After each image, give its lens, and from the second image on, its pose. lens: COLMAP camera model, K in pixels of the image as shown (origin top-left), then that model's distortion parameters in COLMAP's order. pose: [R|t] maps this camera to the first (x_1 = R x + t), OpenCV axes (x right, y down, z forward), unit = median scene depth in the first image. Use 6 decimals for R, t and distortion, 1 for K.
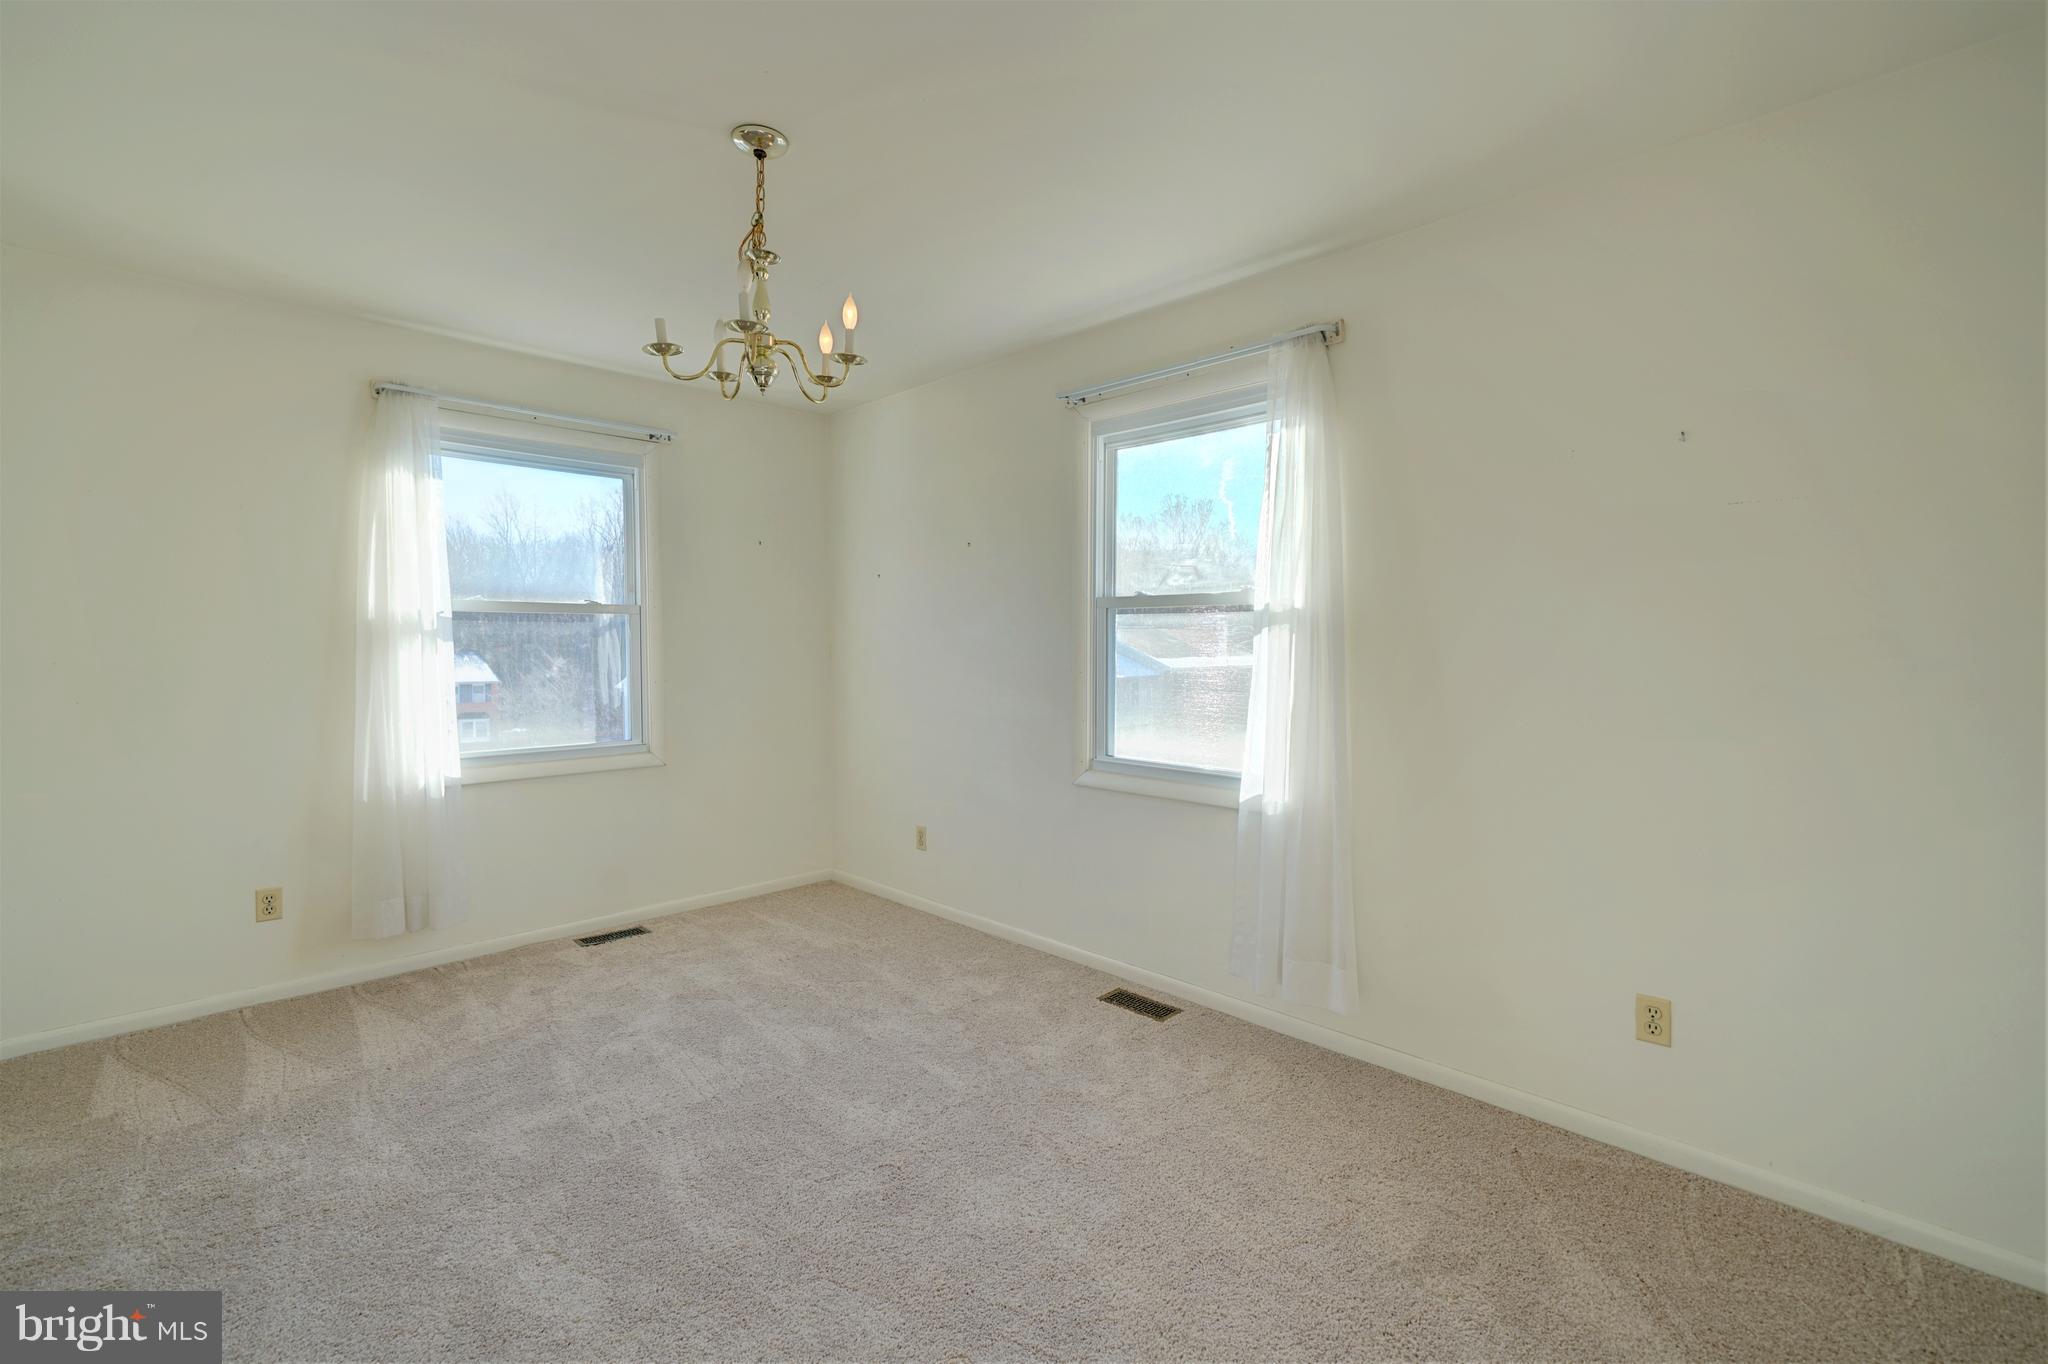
lens RADIAL K [[913.9, 0, 1000.5], [0, 913.9, 693.0], [0, 0, 1]] dist [-0.001089, -0.000035]
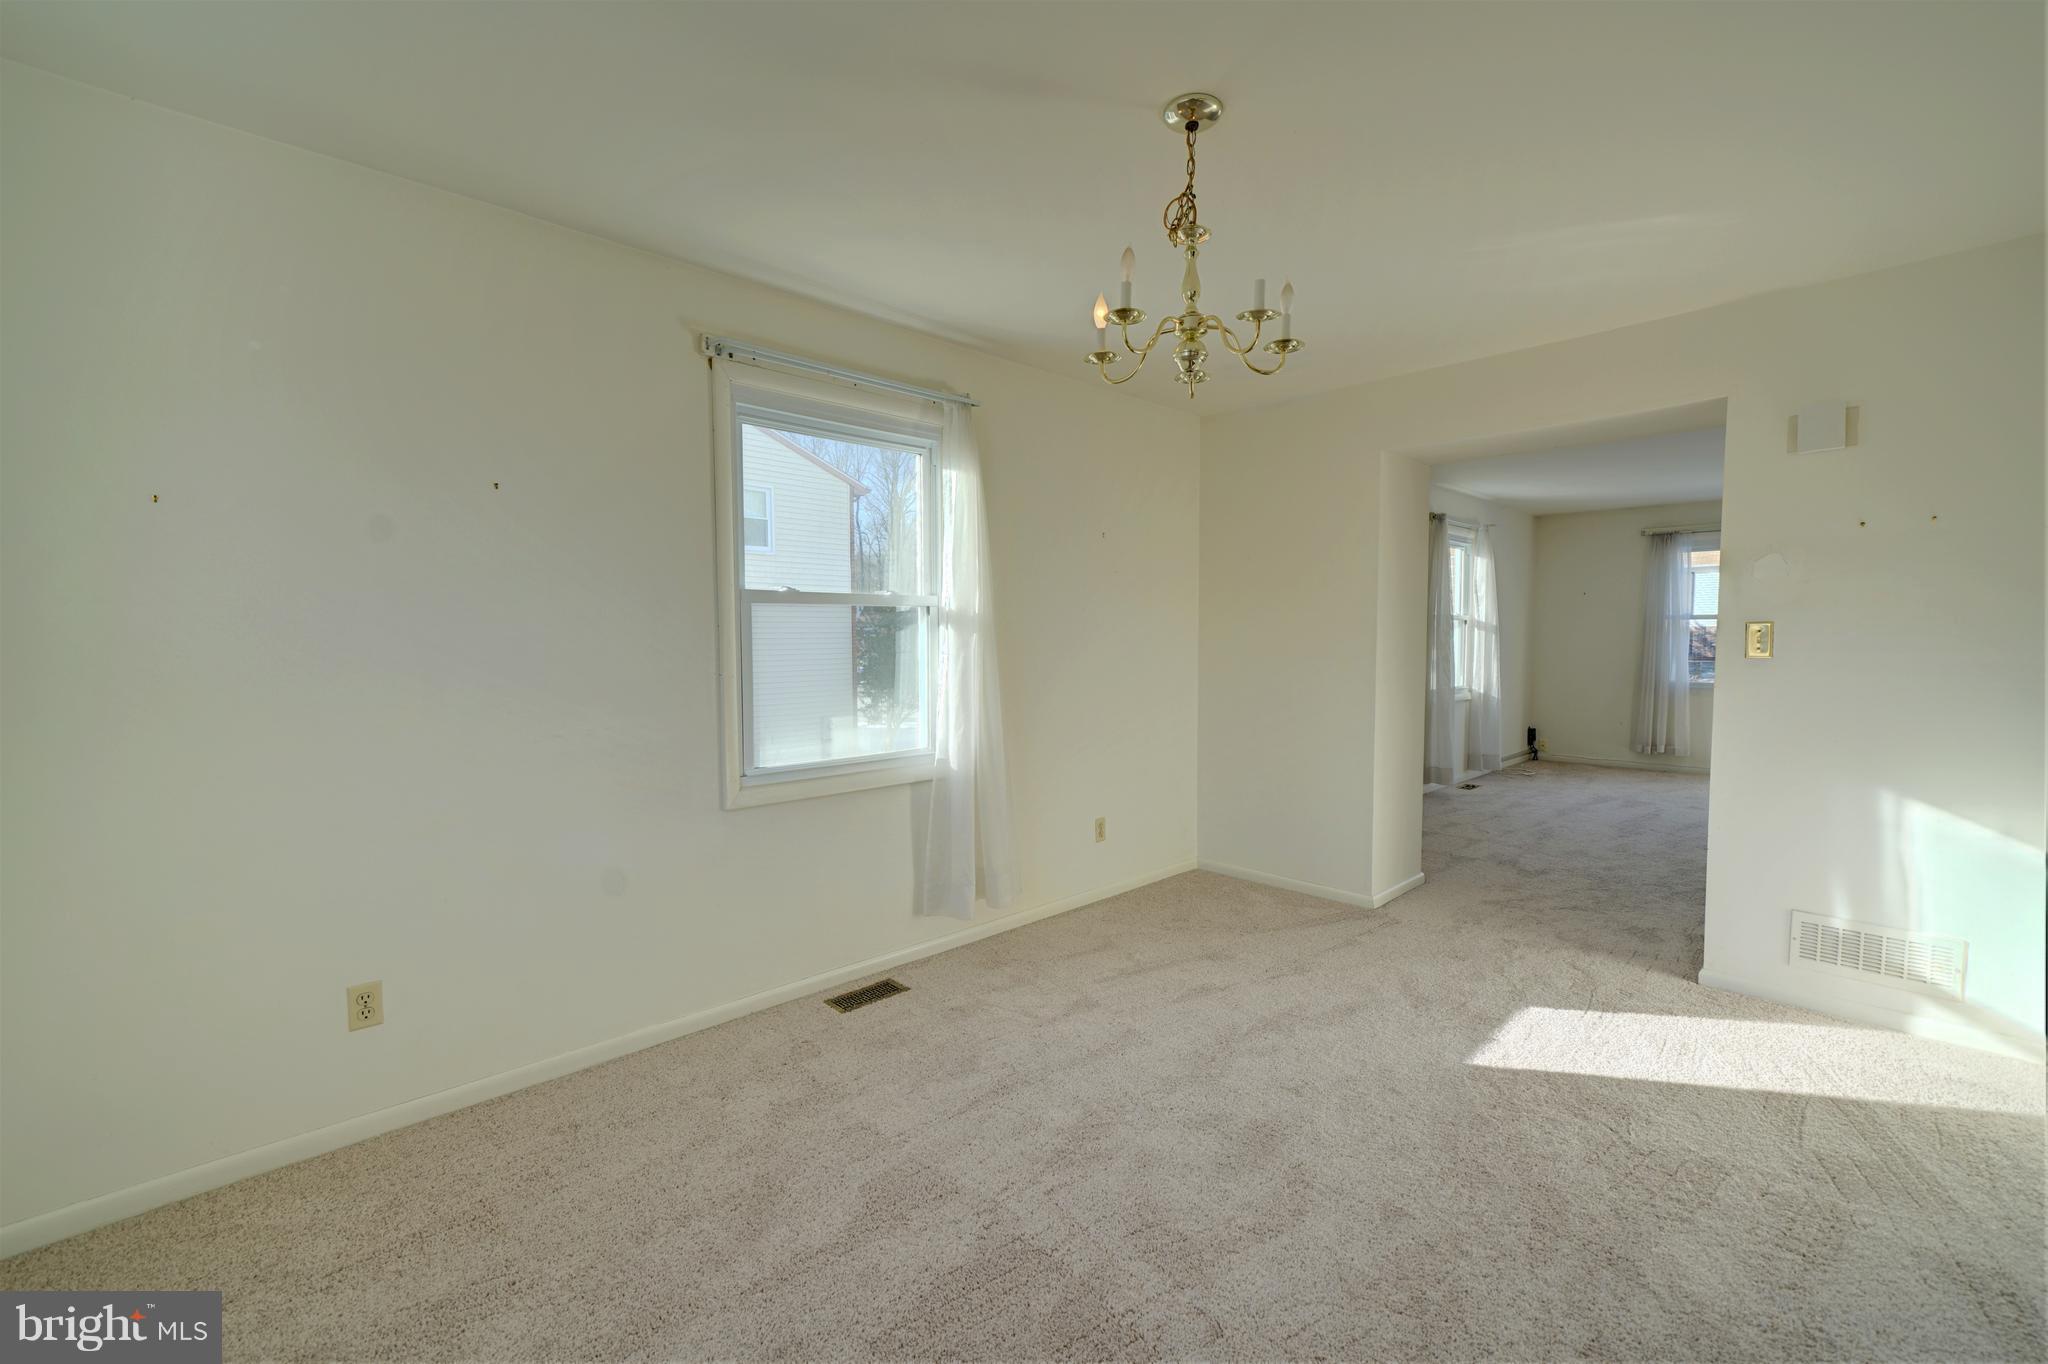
lens RADIAL K [[866.6, 0, 1015.5], [0, 866.6, 685.3], [0, 0, 1]] dist [-0.000993, 0.000154]
pose [[0.013521, -0.063615, 0.997883, -0.798372], [0.065413, 0.995893, 0.062602, -0.054067], [-0.997767, 0.064428, 0.017627, 0.806243]]
